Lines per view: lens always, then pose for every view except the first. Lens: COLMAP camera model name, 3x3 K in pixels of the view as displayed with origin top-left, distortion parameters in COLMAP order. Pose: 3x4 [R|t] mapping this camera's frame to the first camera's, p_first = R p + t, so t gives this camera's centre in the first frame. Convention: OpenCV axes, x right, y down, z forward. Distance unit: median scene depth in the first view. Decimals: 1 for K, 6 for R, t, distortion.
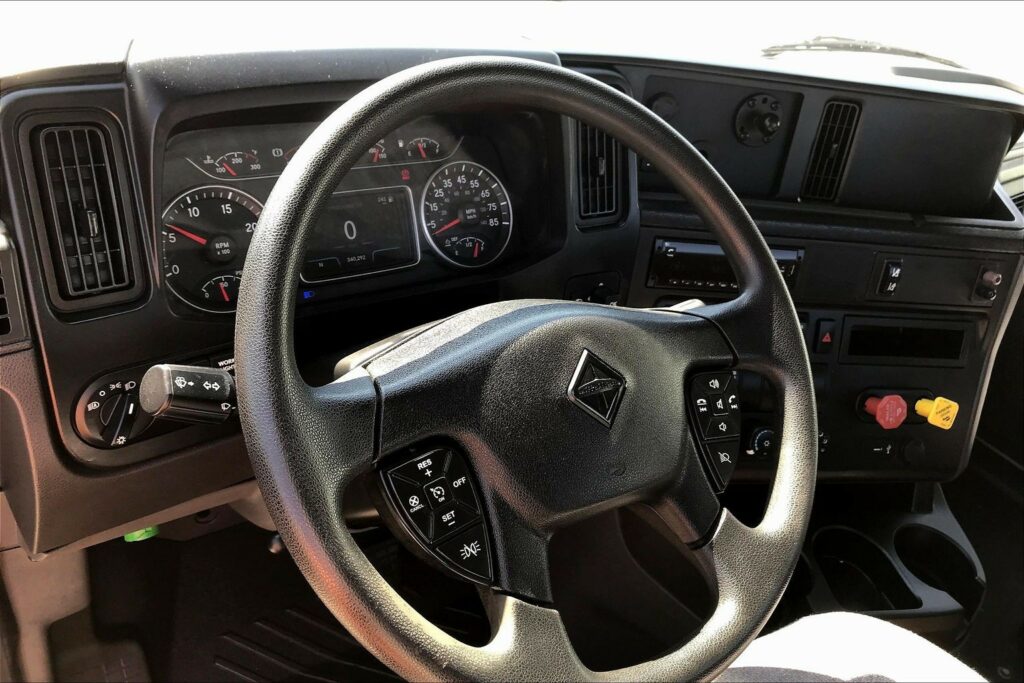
lens RADIAL K [[841.2, 0, 502.2], [0, 841.2, 338.3], [0, 0, 1]] dist [0.024788, -0.024976]
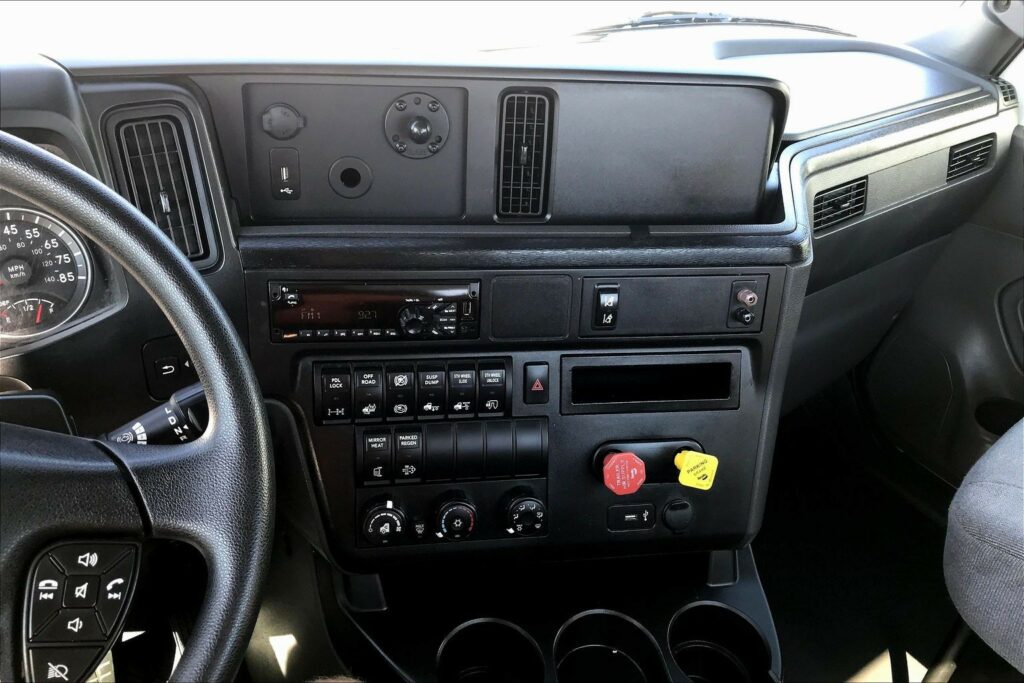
lens RADIAL K [[841.2, 0, 496.5], [0, 841.2, 337.1], [0, 0, 1]] dist [0.024788, -0.024976]
pose [[0.994095, -0.060983, -0.089754, 0.504484], [0.060396, 0.998132, -0.009246, -0.050351], [0.090150, 0.003771, 0.995921, 0.233285]]
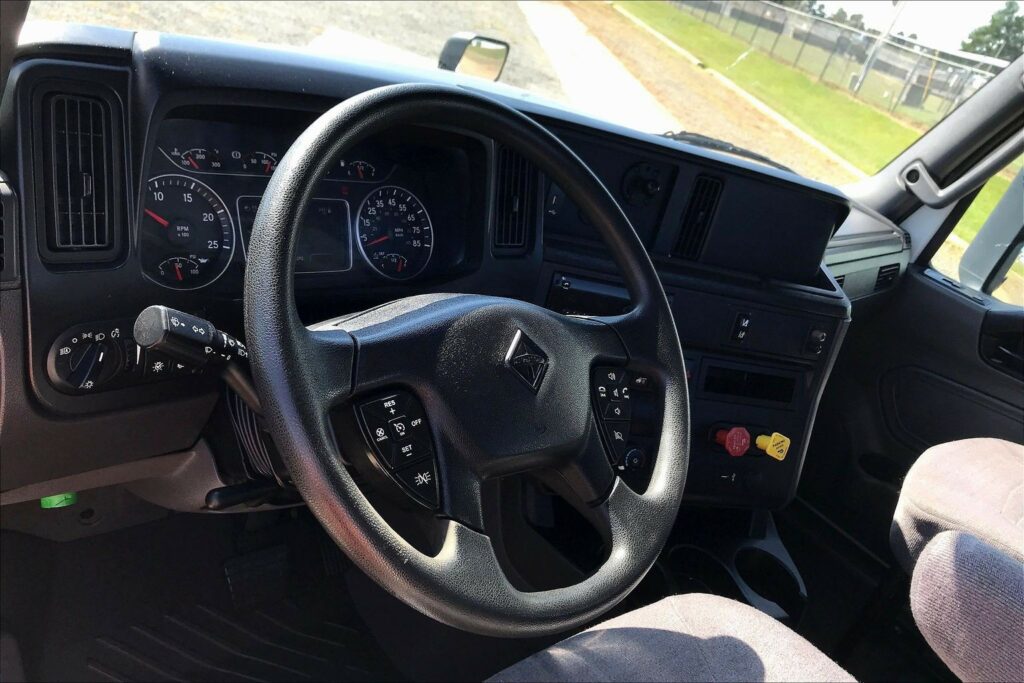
lens RADIAL K [[841.2, 0, 504.3], [0, 841.2, 339.6], [0, 0, 1]] dist [0.024788, -0.024976]
pose [[0.981357, 0.078272, 0.175533, -0.087314], [-0.061808, 0.993326, -0.097380, 0.097004], [-0.181984, 0.084715, 0.979645, -0.117600]]
